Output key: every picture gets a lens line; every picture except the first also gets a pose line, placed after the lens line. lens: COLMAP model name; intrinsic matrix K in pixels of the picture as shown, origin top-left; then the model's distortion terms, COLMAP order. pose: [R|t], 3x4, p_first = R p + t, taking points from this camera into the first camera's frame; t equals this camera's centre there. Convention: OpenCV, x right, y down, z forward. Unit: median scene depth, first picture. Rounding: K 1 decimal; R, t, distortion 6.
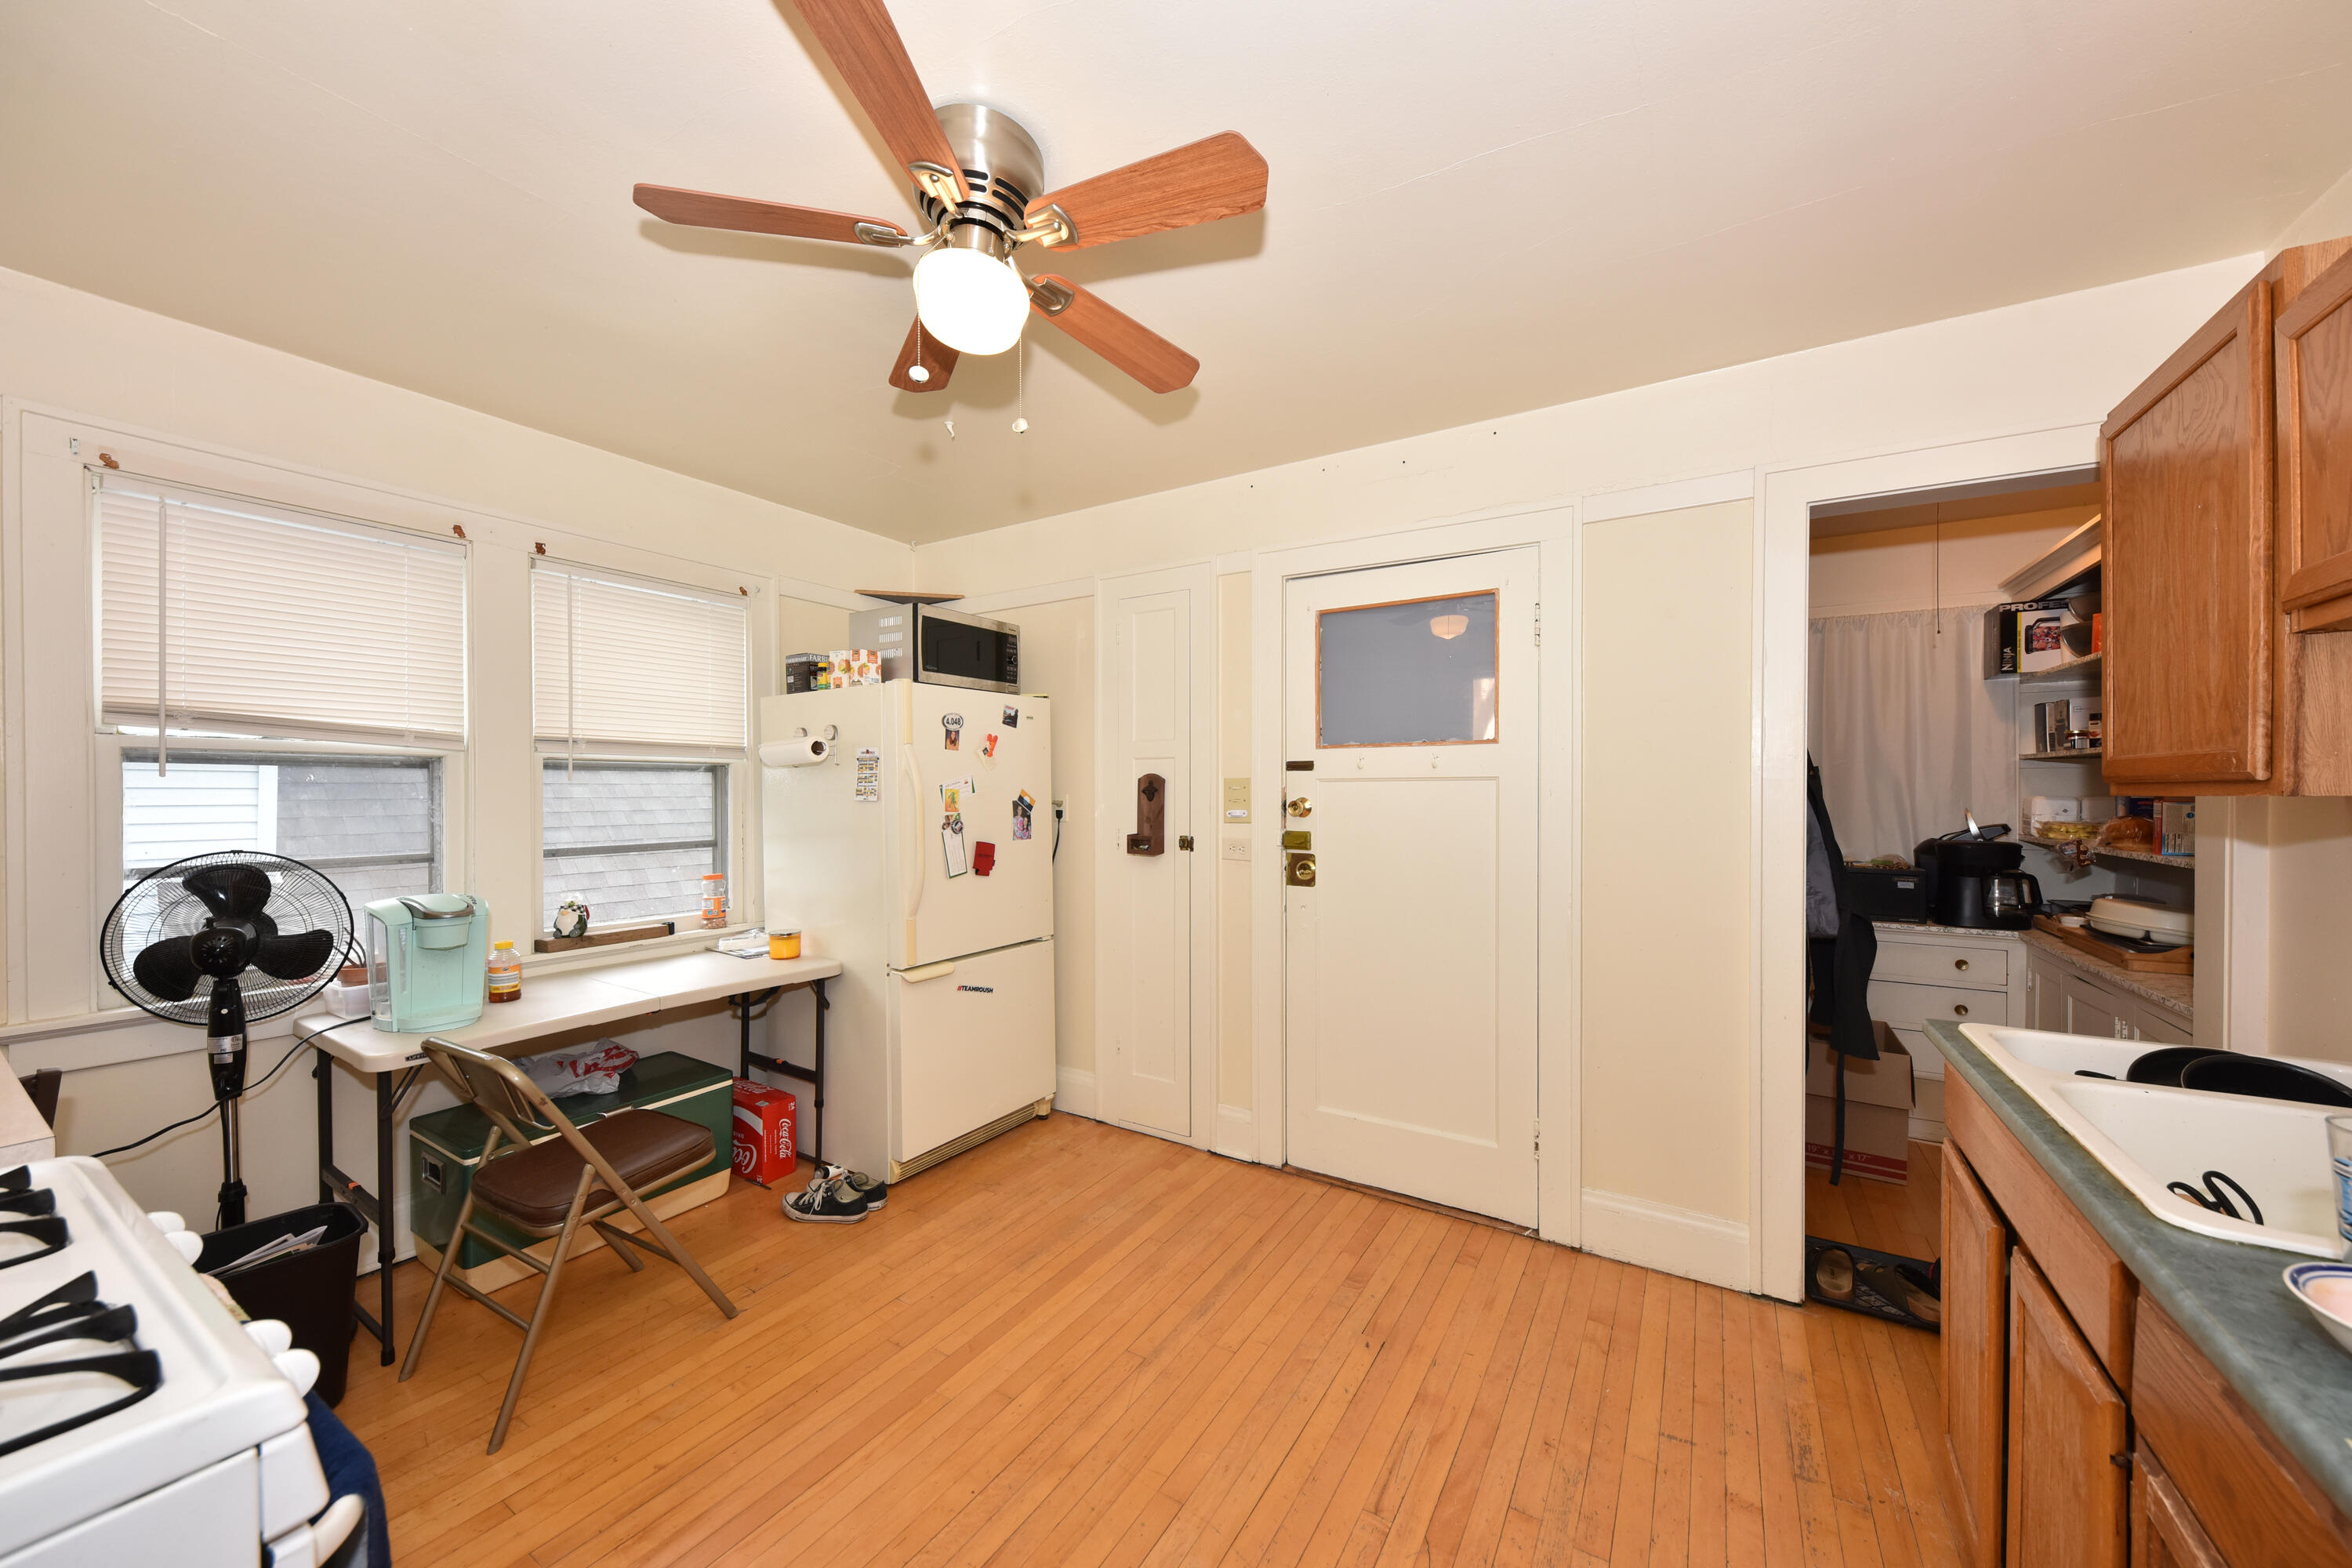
lens RADIAL K [[858.5, 0, 1172.0], [0, 858.5, 793.3], [0, 0, 1]] dist [0.002793, 0.000050]
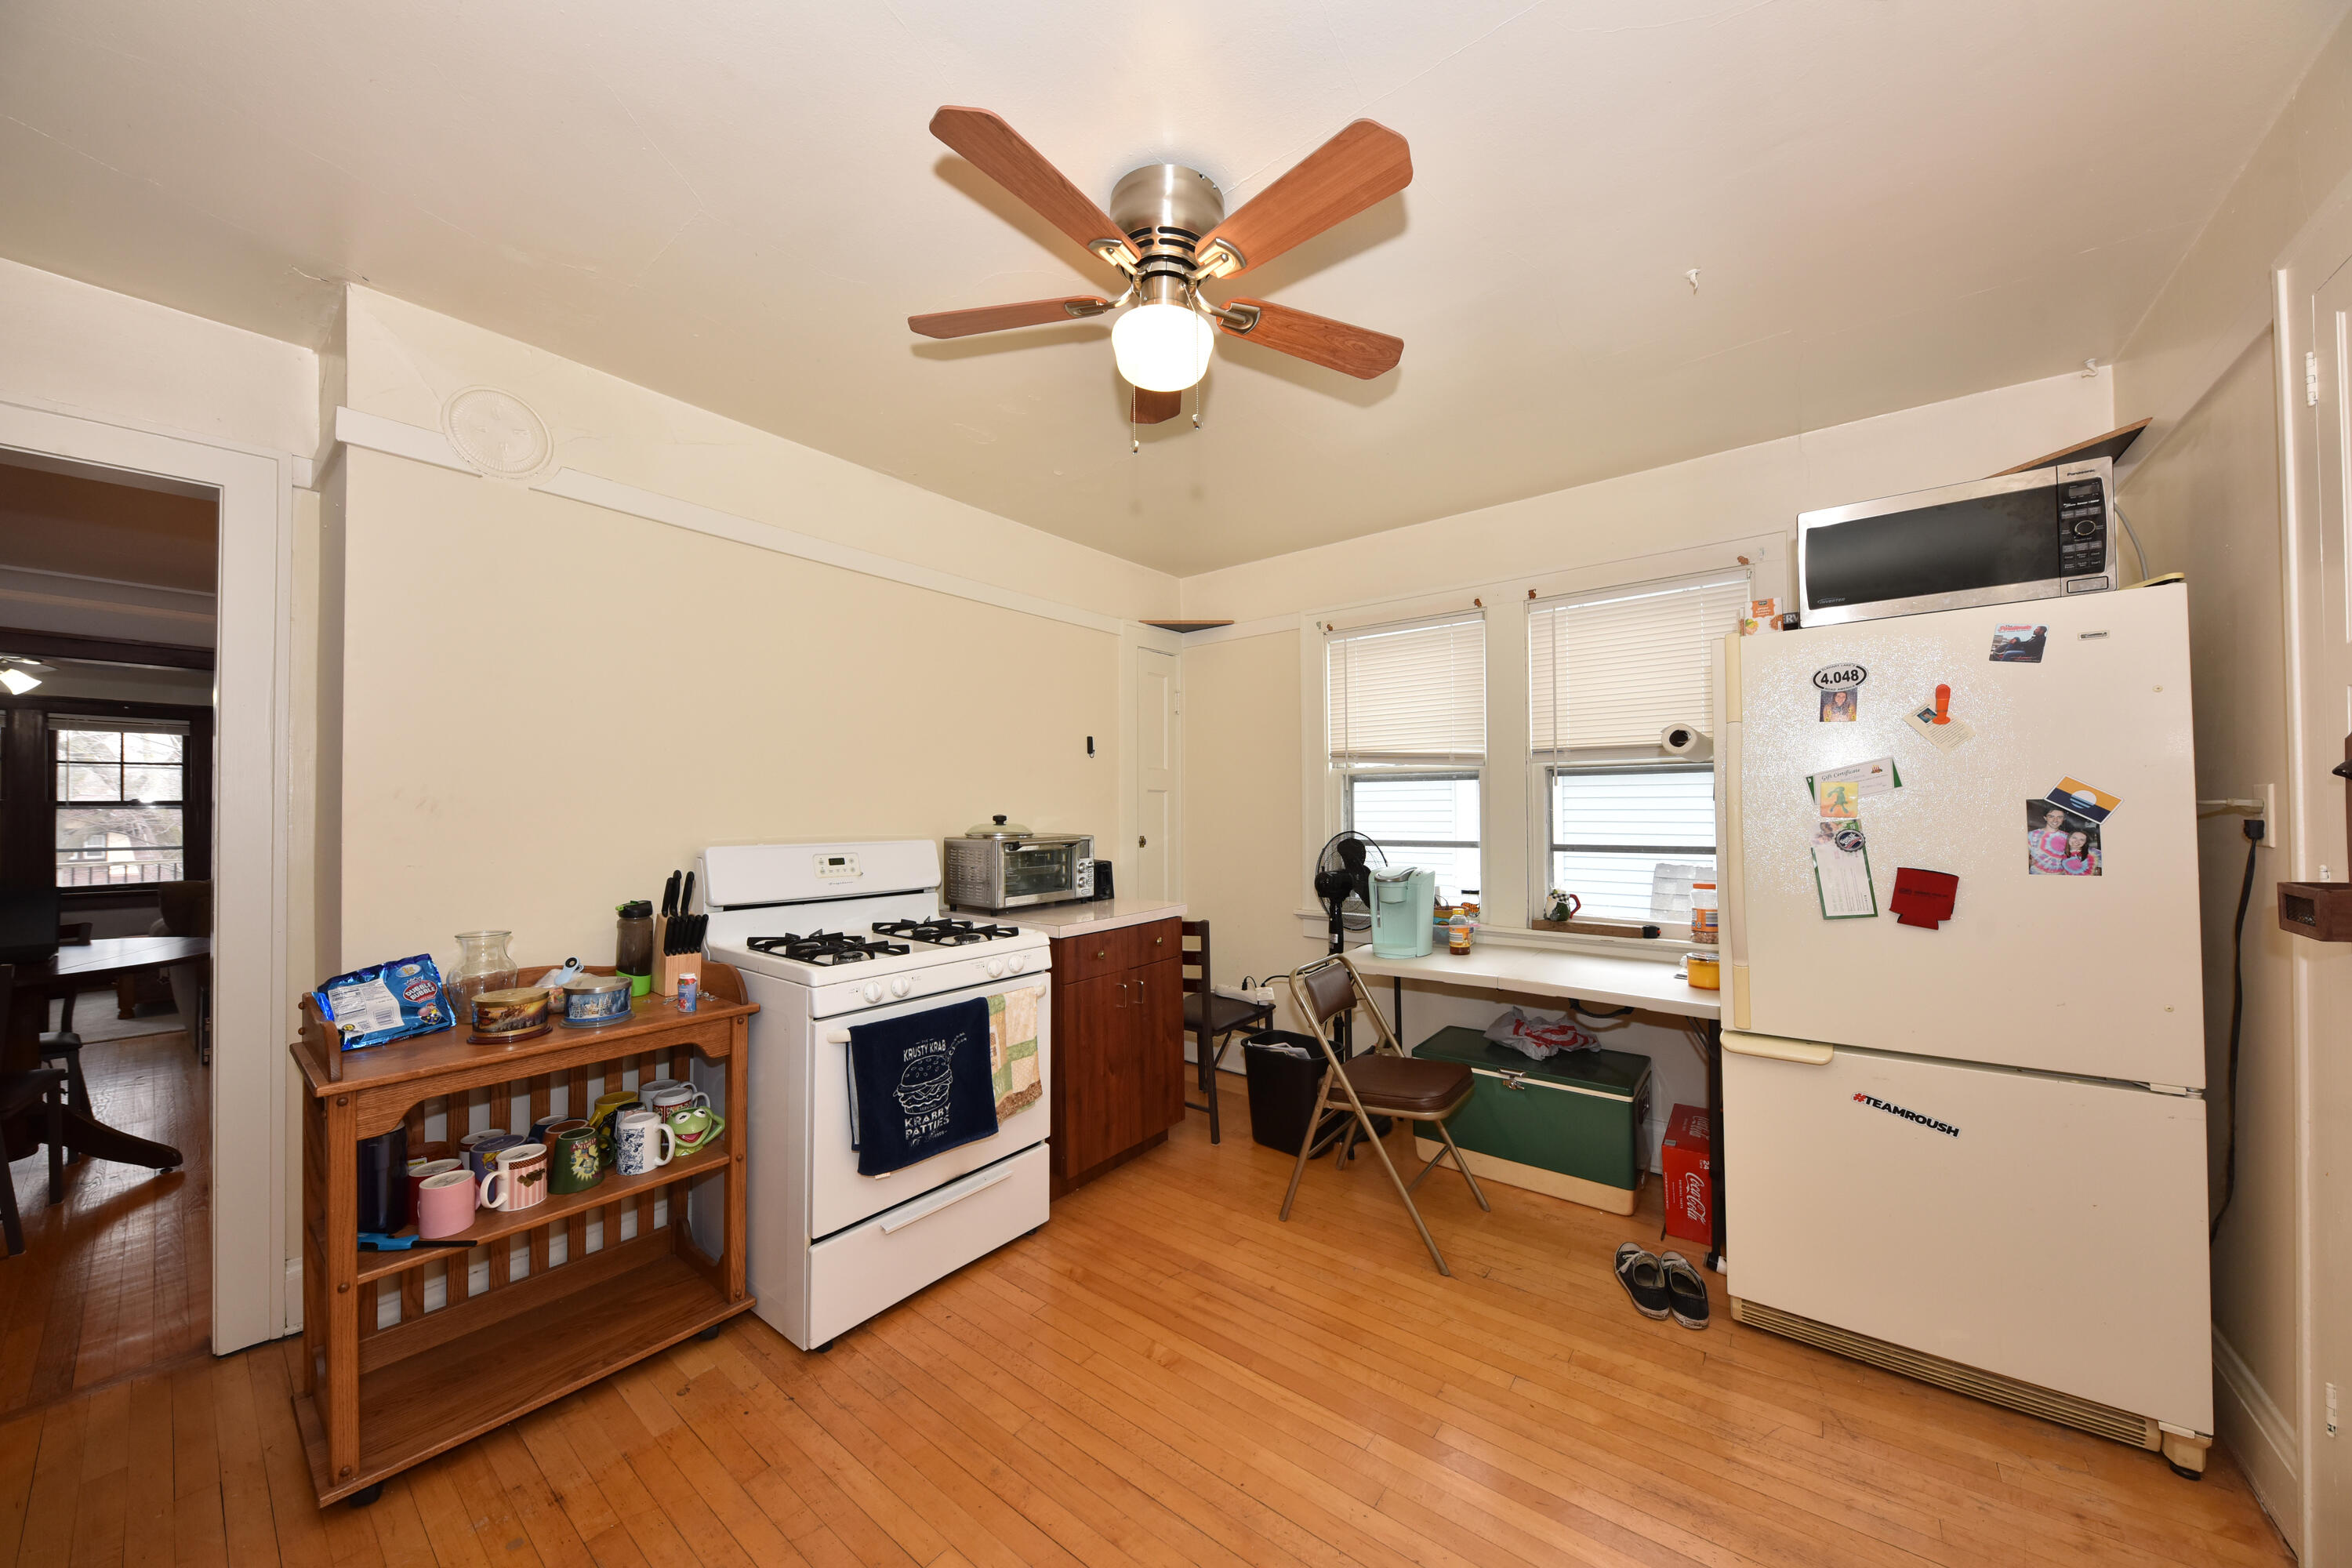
lens RADIAL K [[804.2, 0, 1181.4], [0, 804.2, 795.6], [0, 0, 1]] dist [0.001192, -0.001992]
pose [[-0.109961, -0.013335, -0.993846, 0.401741], [0.006524, 0.999879, -0.014137, 0.010396], [0.993914, -0.008038, -0.109861, 0.578510]]
